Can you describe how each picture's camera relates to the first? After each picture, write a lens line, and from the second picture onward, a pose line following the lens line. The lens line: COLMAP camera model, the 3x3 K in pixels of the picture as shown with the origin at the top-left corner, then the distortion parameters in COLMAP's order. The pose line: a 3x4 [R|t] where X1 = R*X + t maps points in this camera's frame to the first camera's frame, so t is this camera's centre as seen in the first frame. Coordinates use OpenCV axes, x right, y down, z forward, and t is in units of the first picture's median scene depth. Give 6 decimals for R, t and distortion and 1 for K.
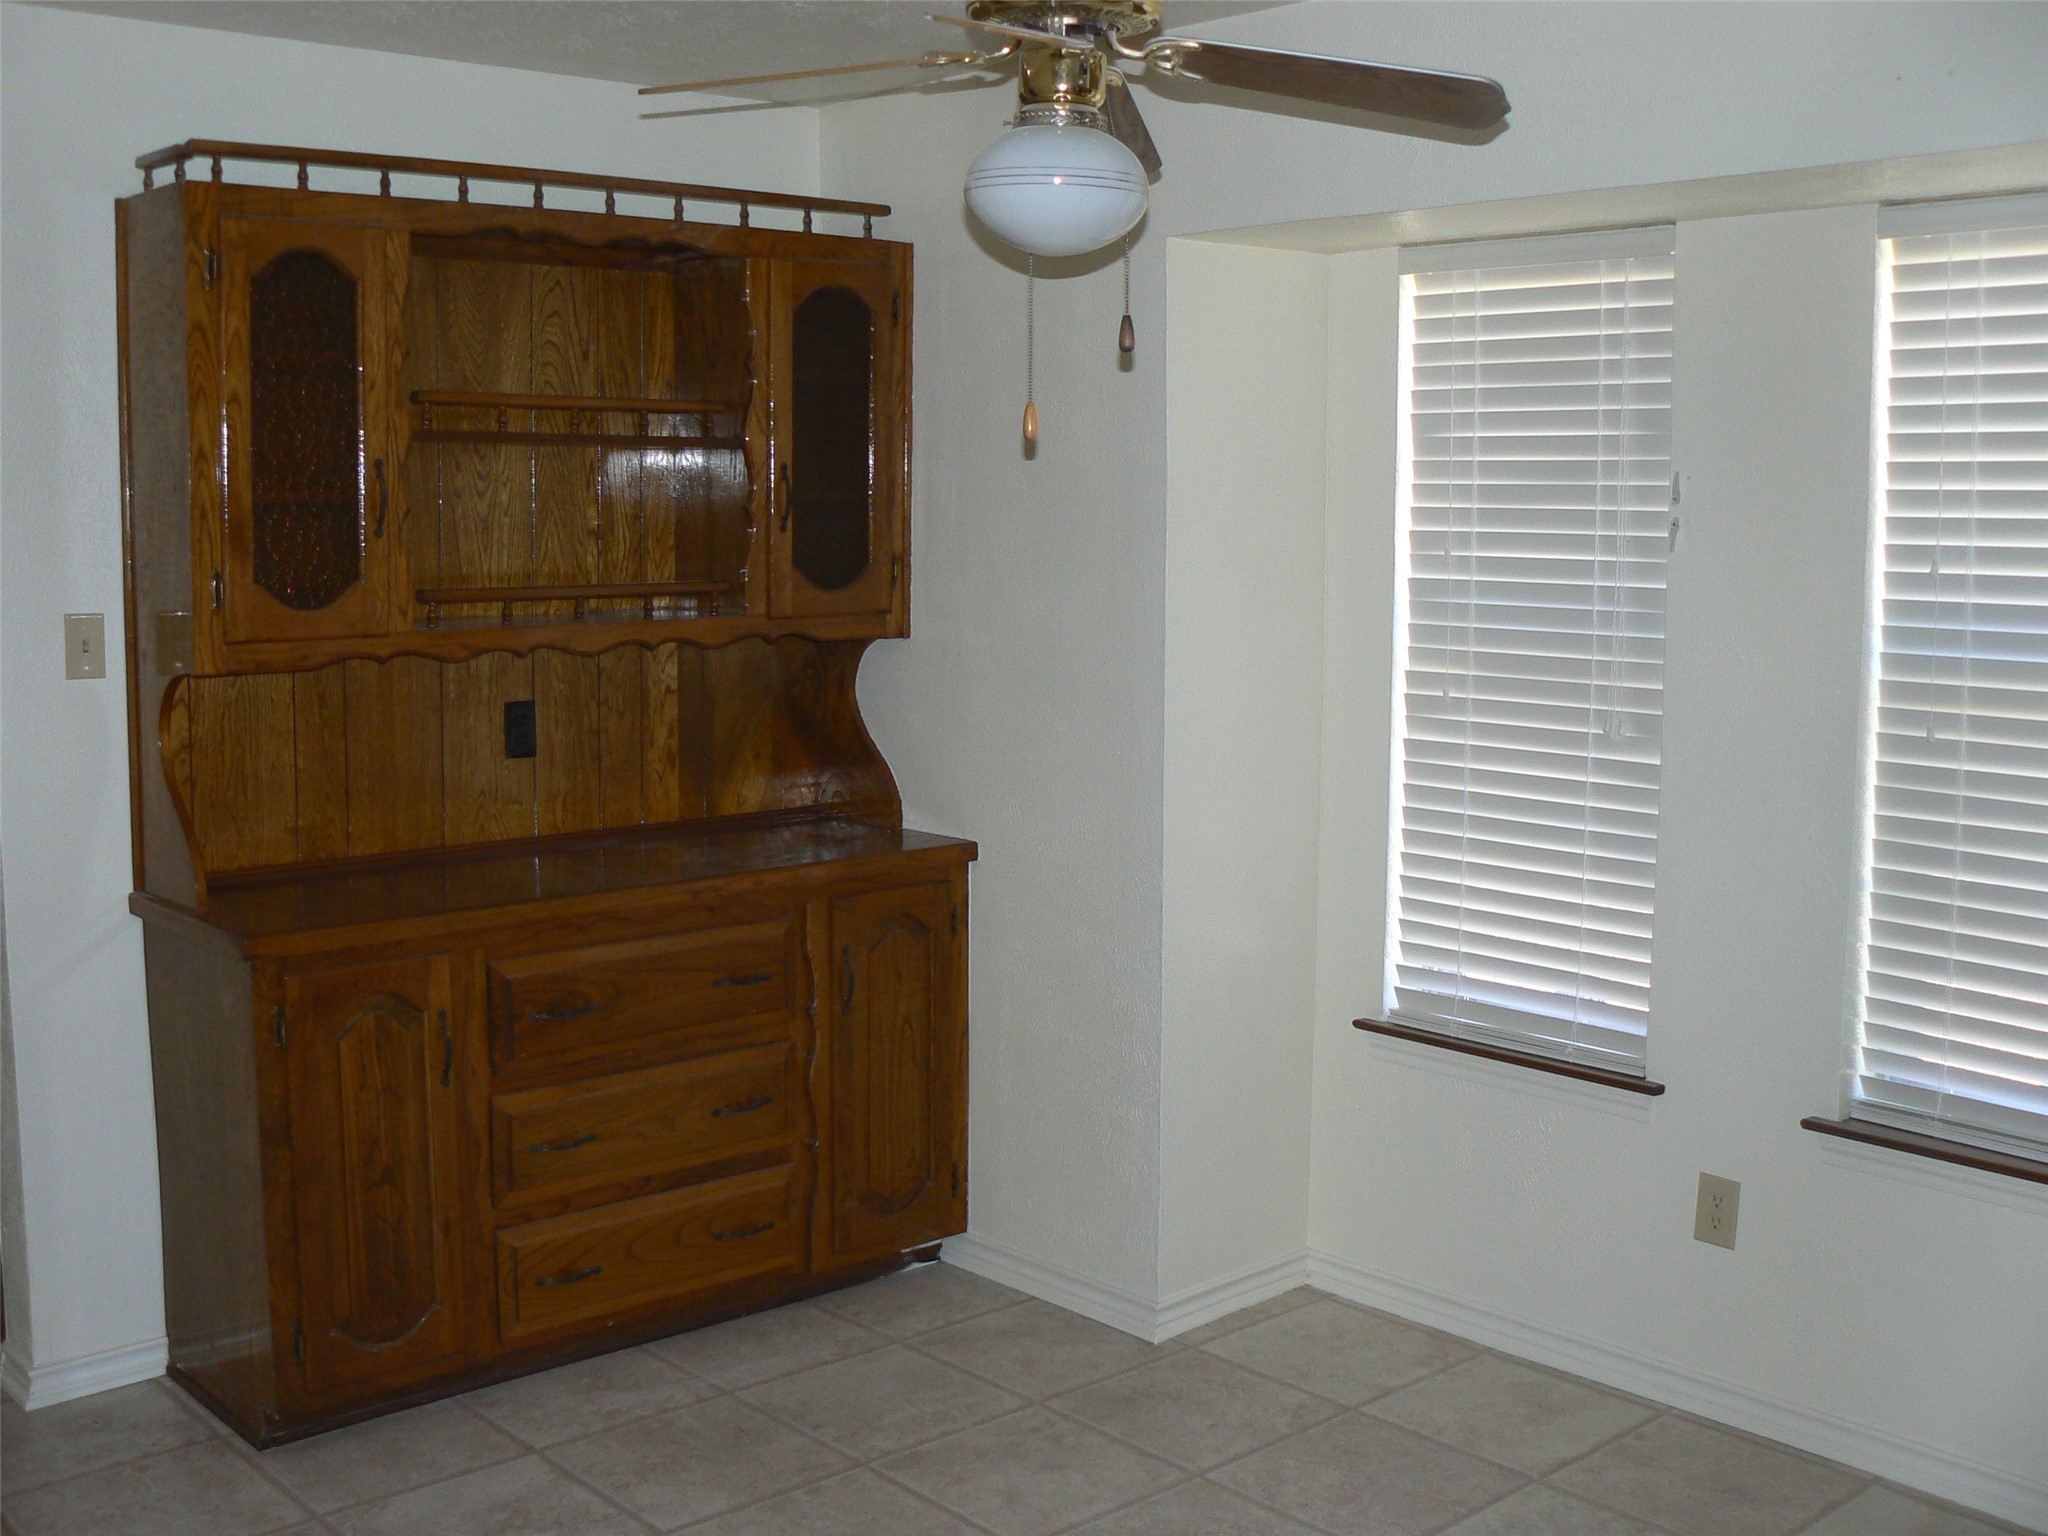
lens RADIAL K [[2188.5, 0, 1021.4], [0, 2188.5, 765.7], [0, 0, 1]] dist [-0.184534, 0.201739]
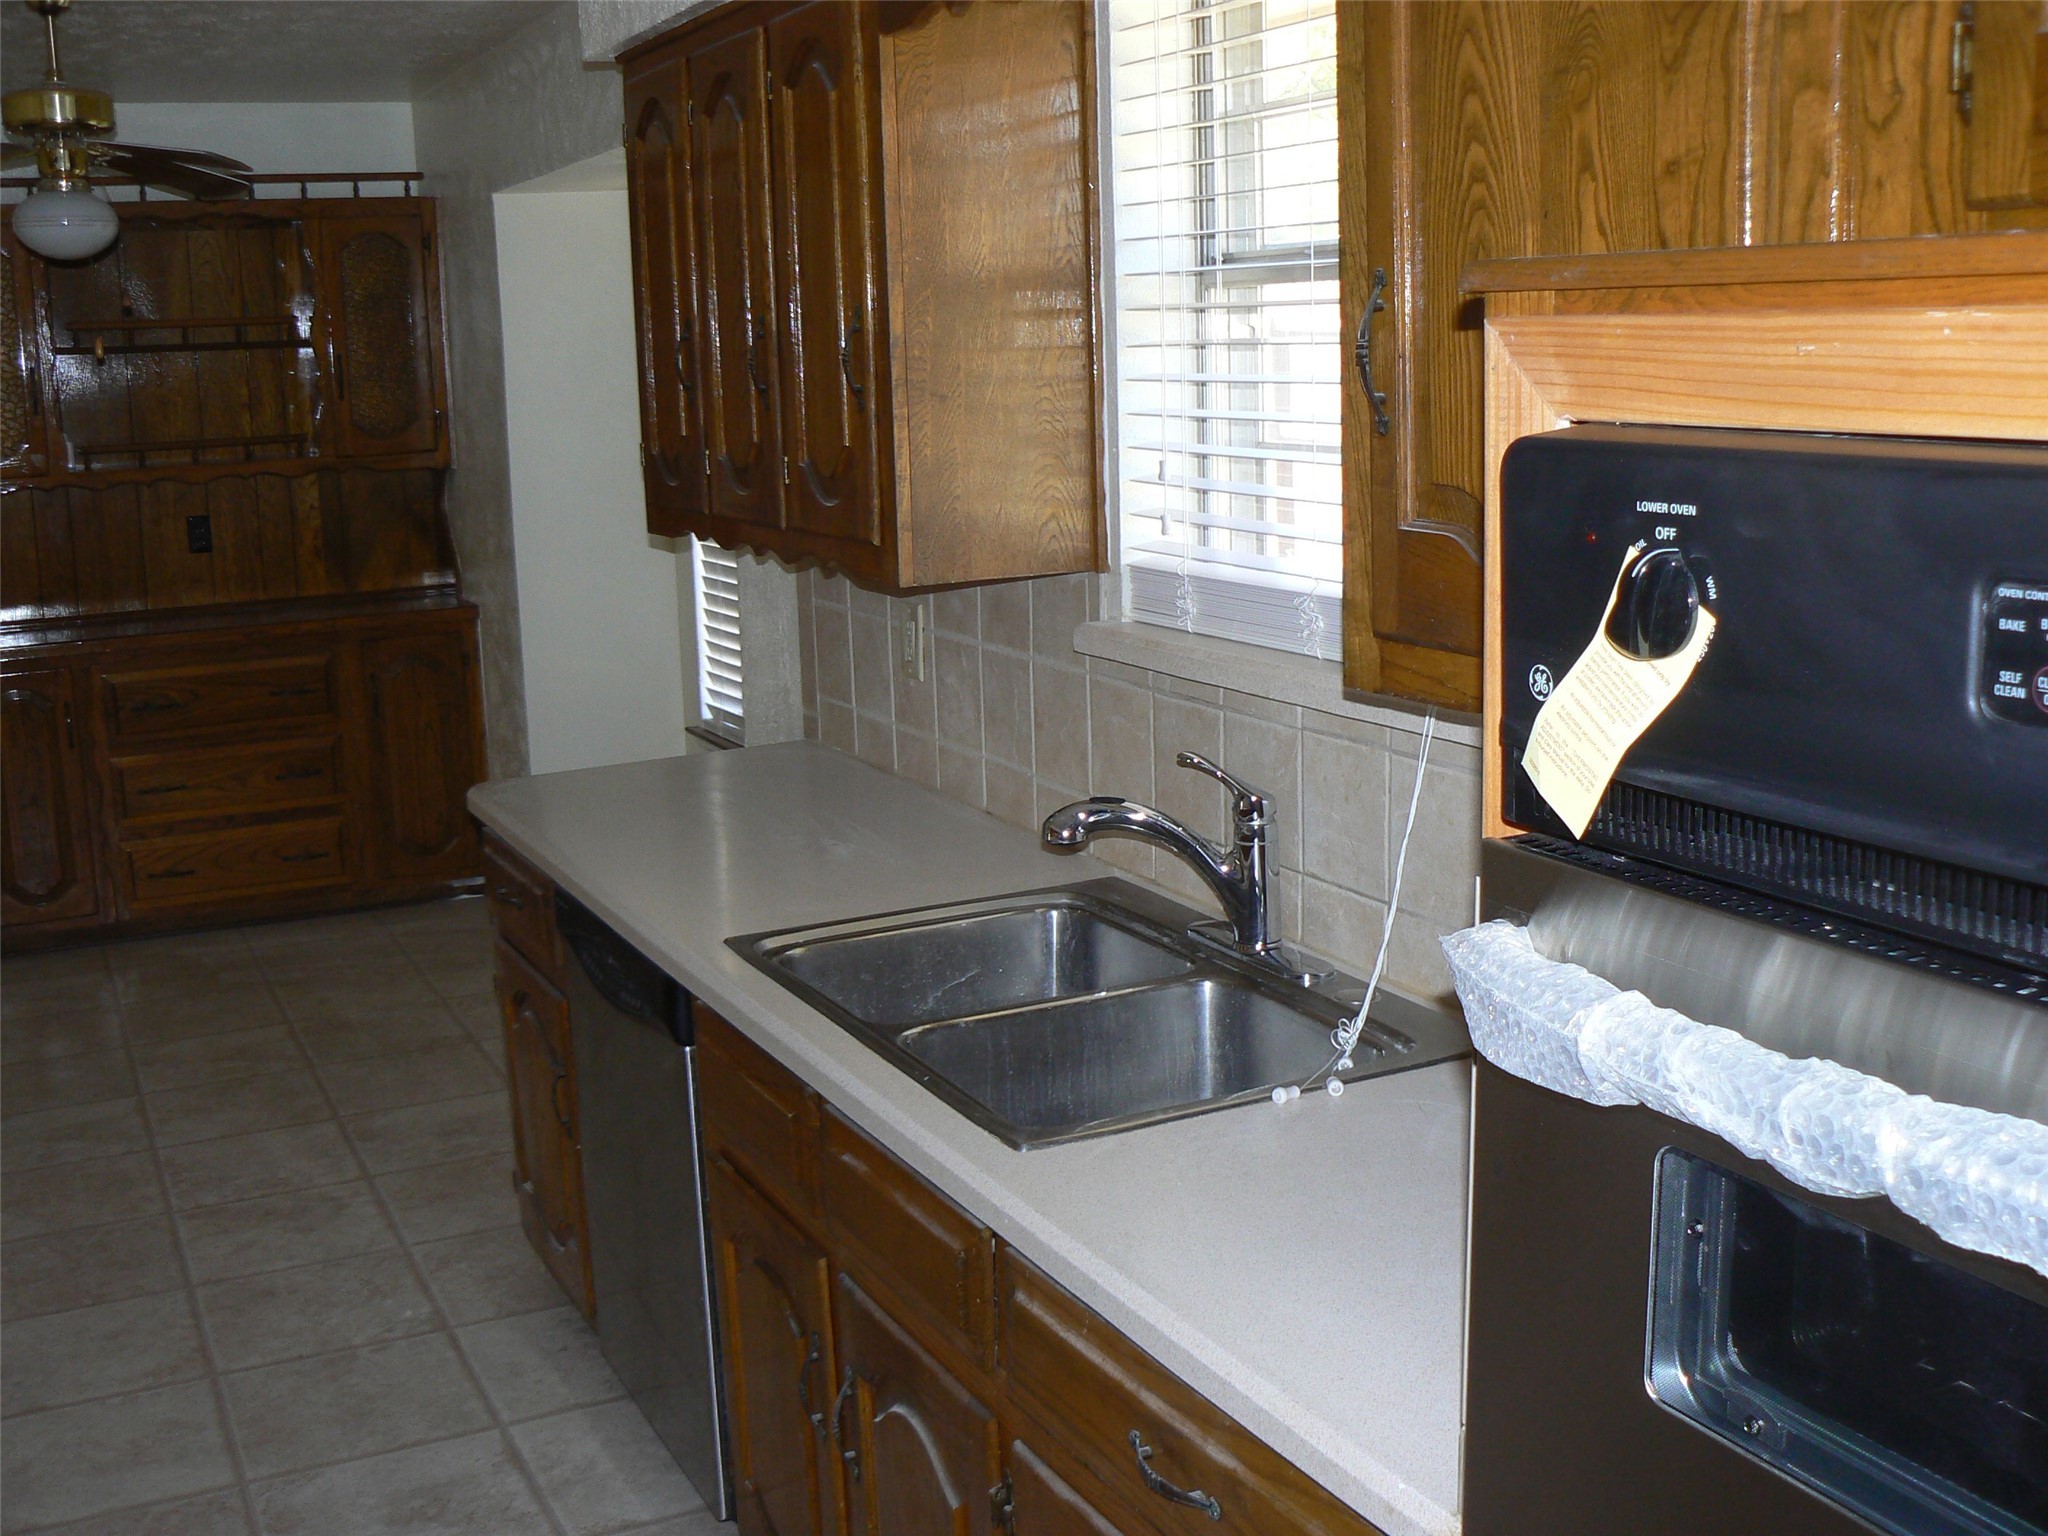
lens RADIAL K [[2109.5, 0, 1024.0], [0, 2109.5, 768.0], [0, 0, 1]] dist [-0.194021, 0.159634]
pose [[0.966617, 0.016856, -0.255670, 0.735610], [0.002651, 0.997122, 0.075764, 0.041515], [0.256211, -0.073913, 0.963791, -0.279198]]
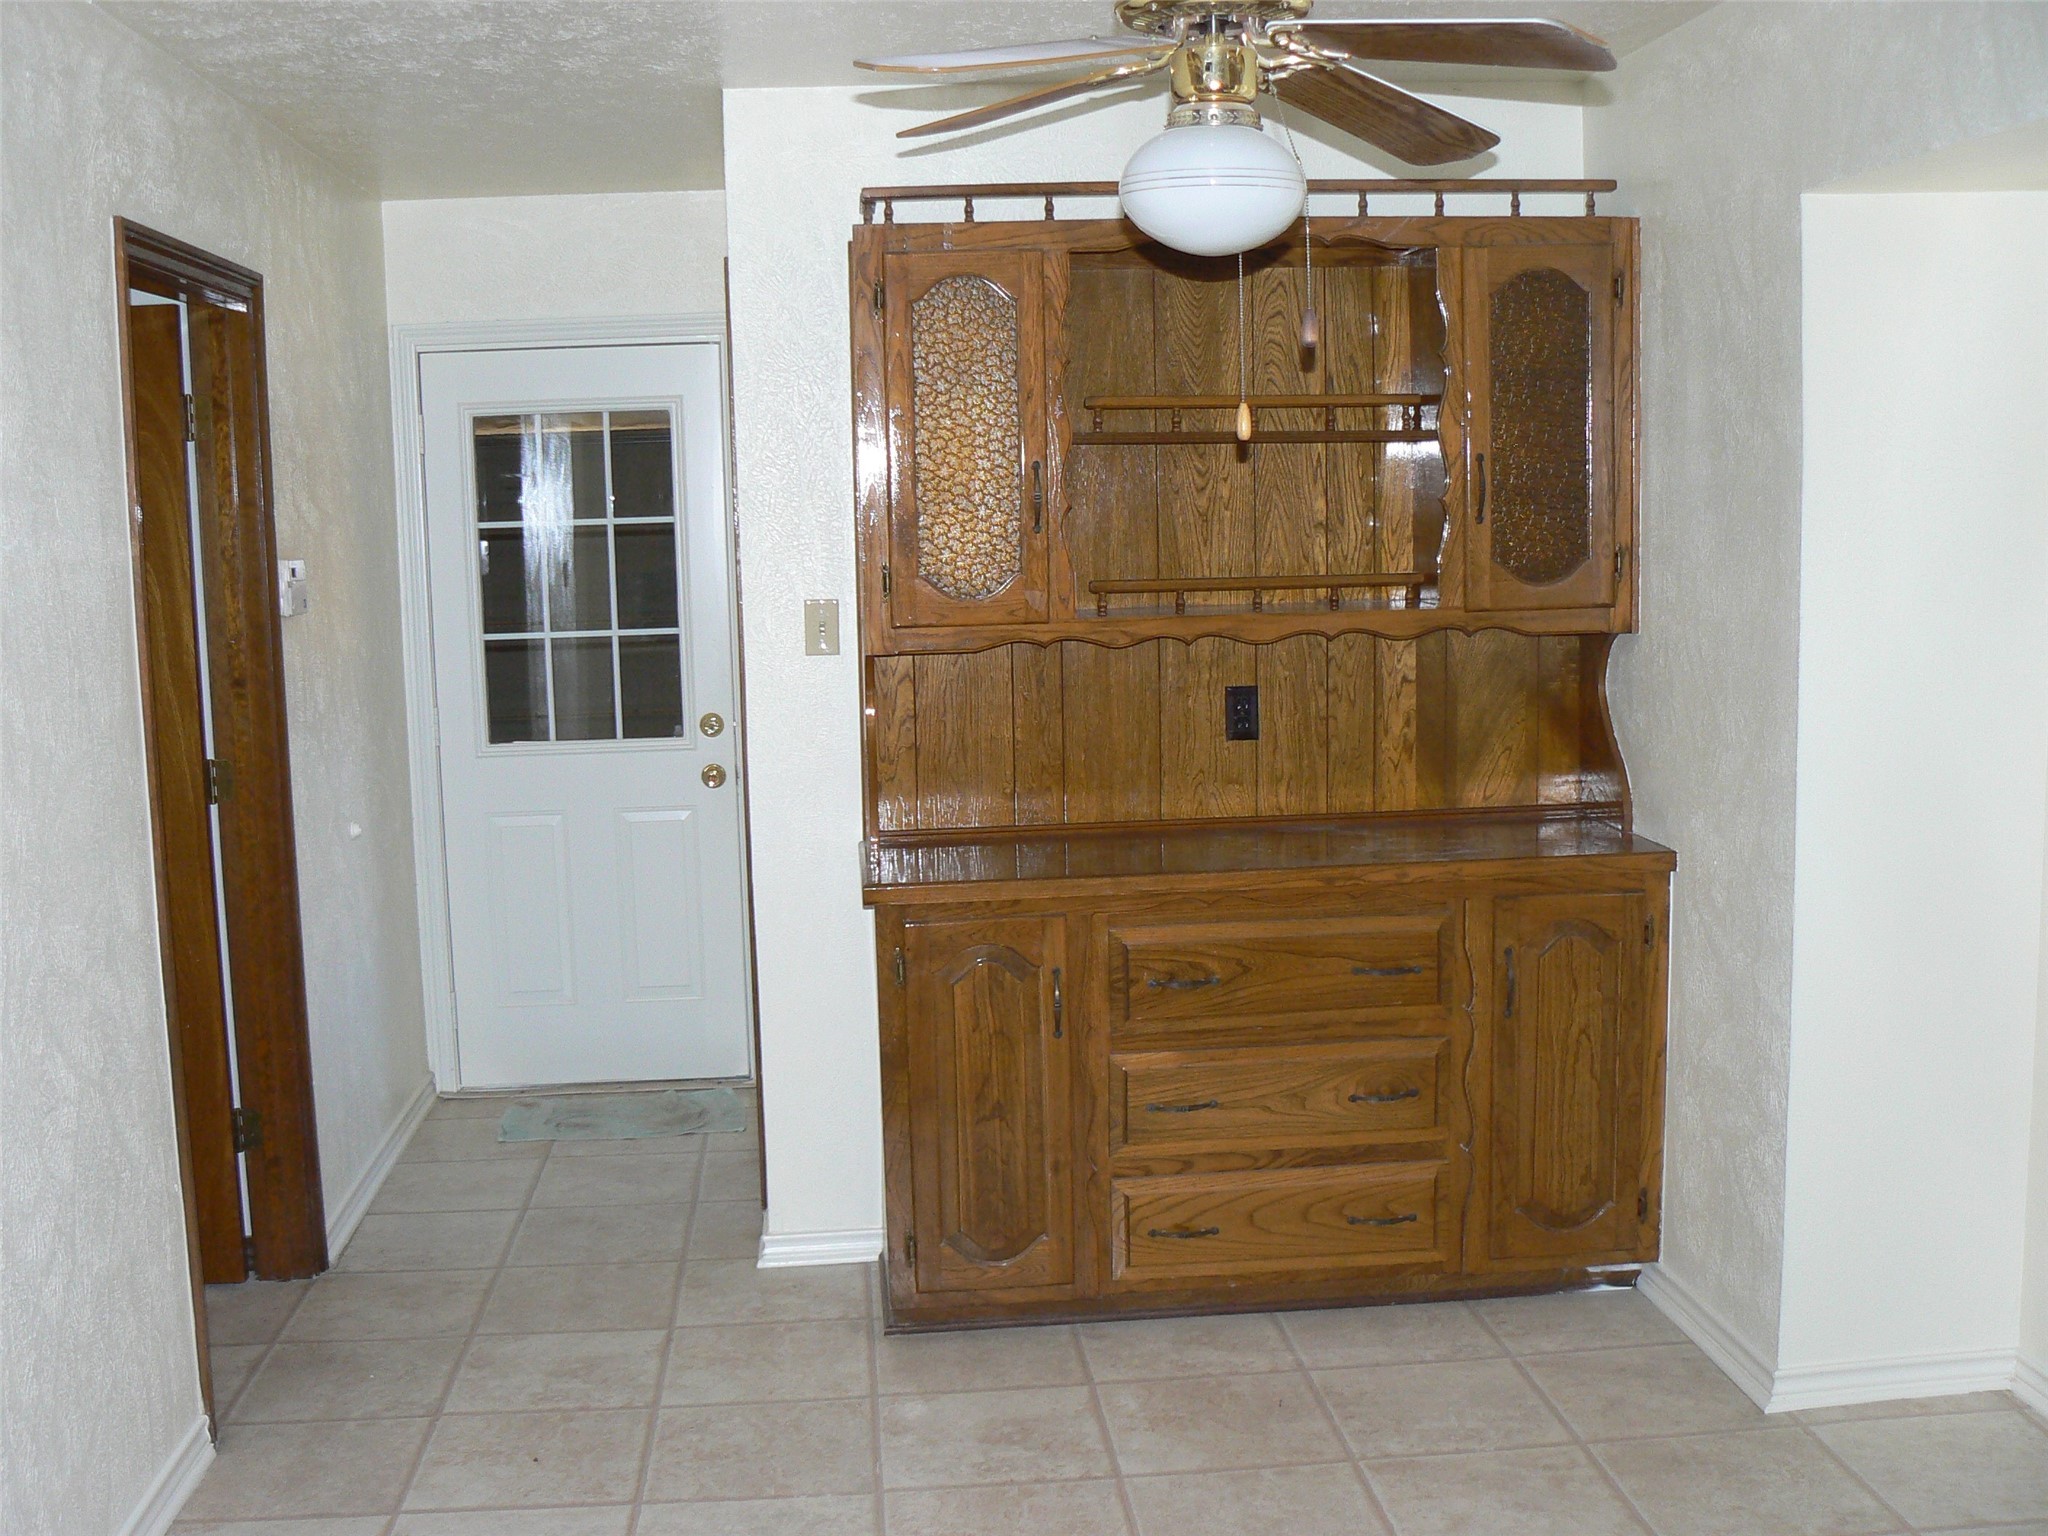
lens RADIAL K [[2201.2, 0, 1011.7], [0, 2201.2, 778.4], [0, 0, 1]] dist [-0.187114, 0.228410]
pose [[0.799760, 0.053290, -0.597950, 0.325507], [-0.044058, 0.998576, 0.030067, -0.012620], [0.598701, 0.002298, 0.800969, 0.085496]]
